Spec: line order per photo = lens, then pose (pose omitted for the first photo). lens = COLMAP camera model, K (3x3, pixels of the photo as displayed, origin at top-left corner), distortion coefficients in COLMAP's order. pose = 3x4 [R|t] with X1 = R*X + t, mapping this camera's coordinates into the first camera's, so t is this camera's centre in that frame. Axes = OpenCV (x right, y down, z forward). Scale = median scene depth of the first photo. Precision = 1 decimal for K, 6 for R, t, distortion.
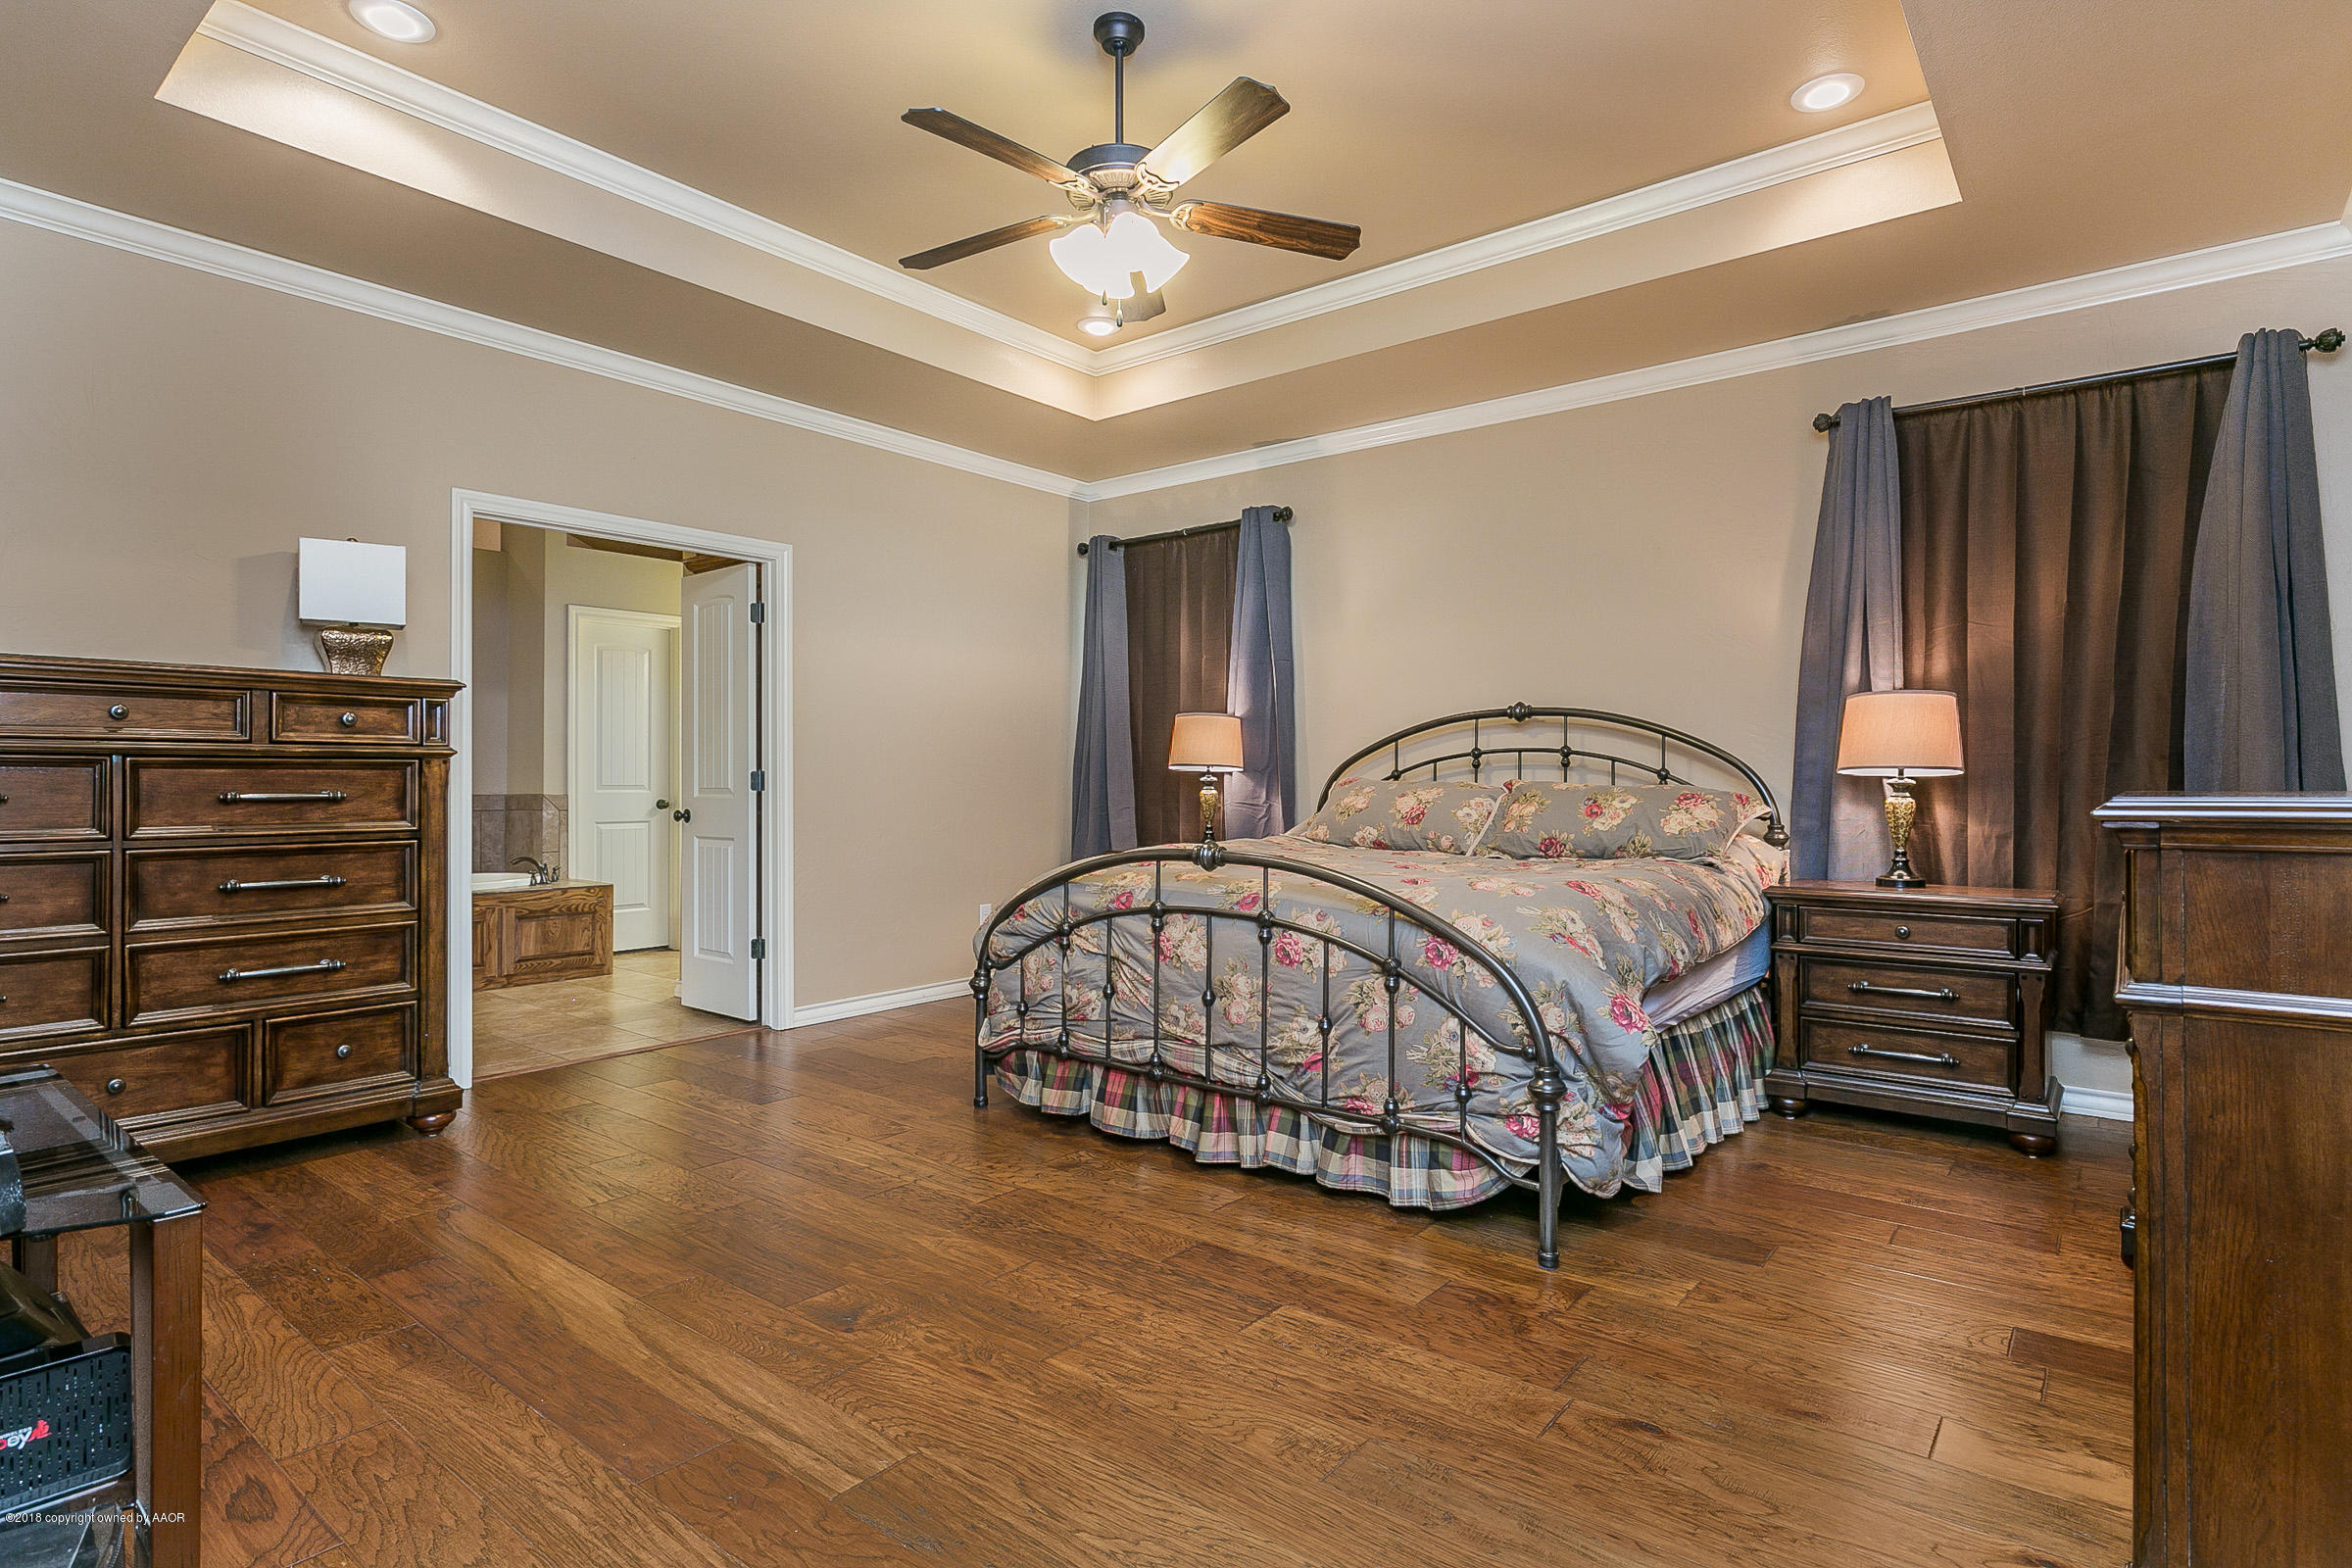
lens RADIAL K [[1148.8, 0, 1168.4], [0, 1148.8, 782.9], [0, 0, 1]] dist [-0.002791, 0.000404]
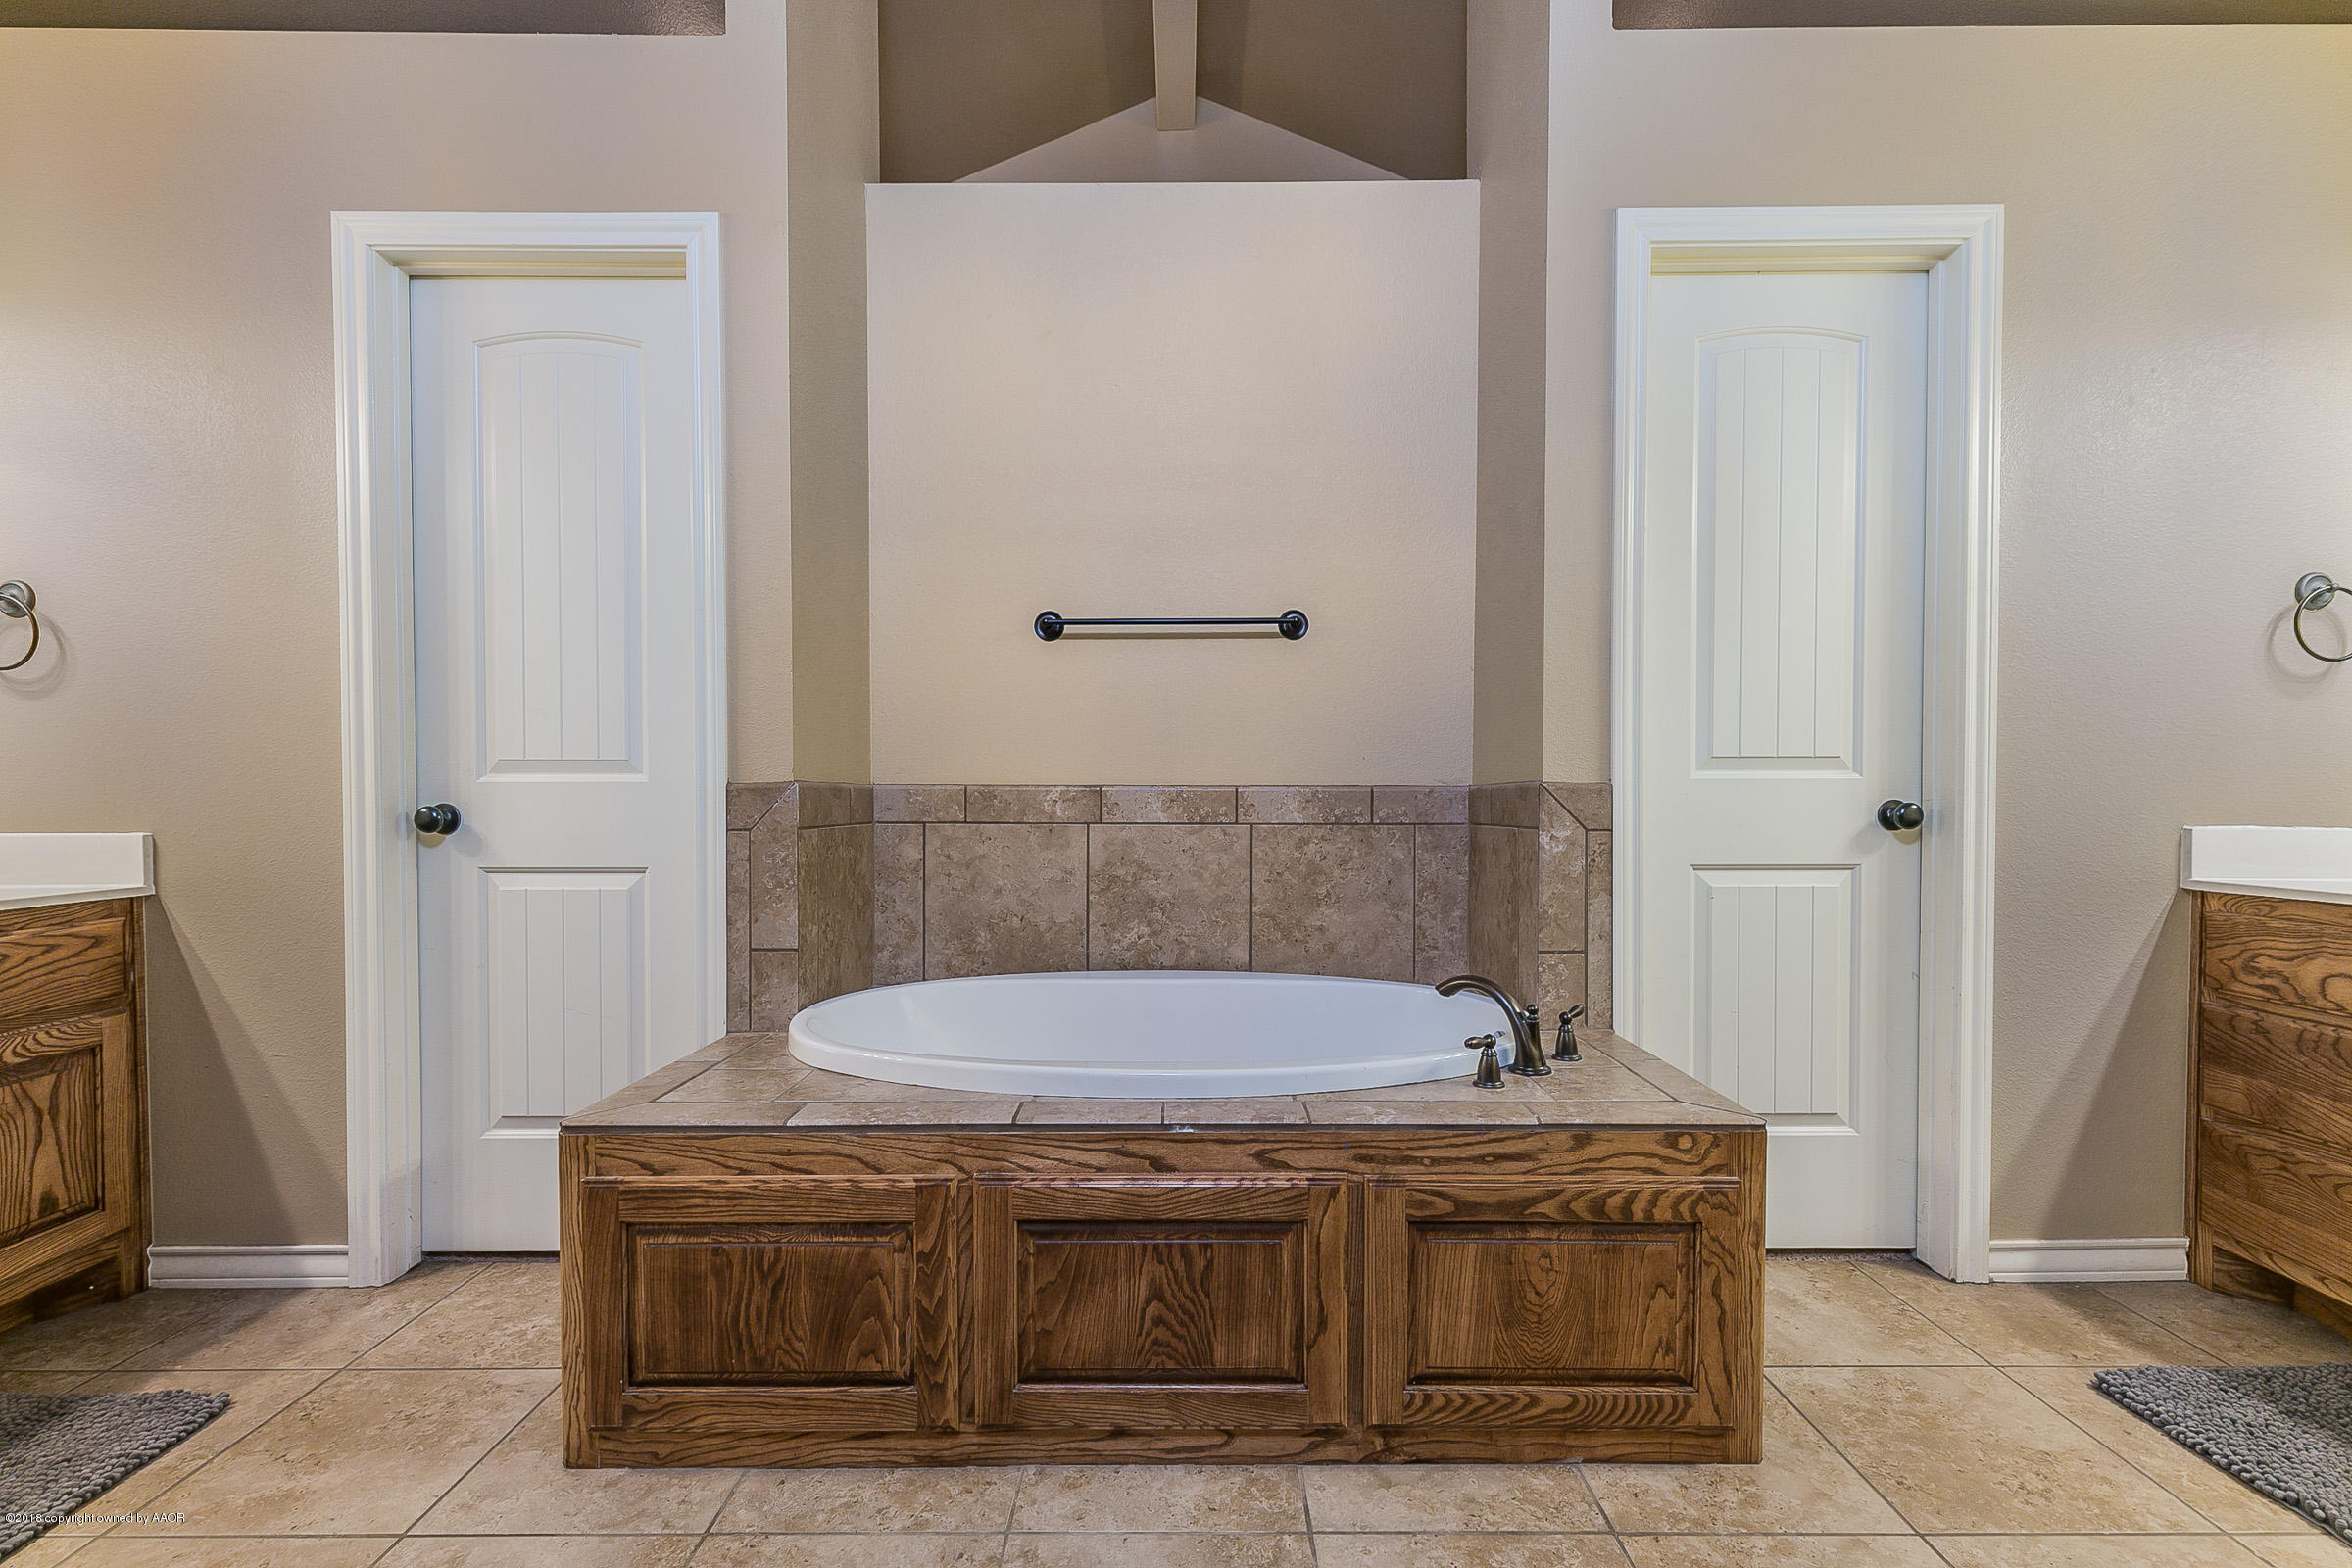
lens RADIAL K [[1067.0, 0, 1172.0], [0, 1067.0, 786.9], [0, 0, 1]] dist [0.006226, -0.000435]
pose [[0.611090, -0.002576, -0.791557, -0.358990], [0.003857, 0.999993, -0.000276, 0.010916], [0.791552, -0.002884, 0.611095, 0.716798]]
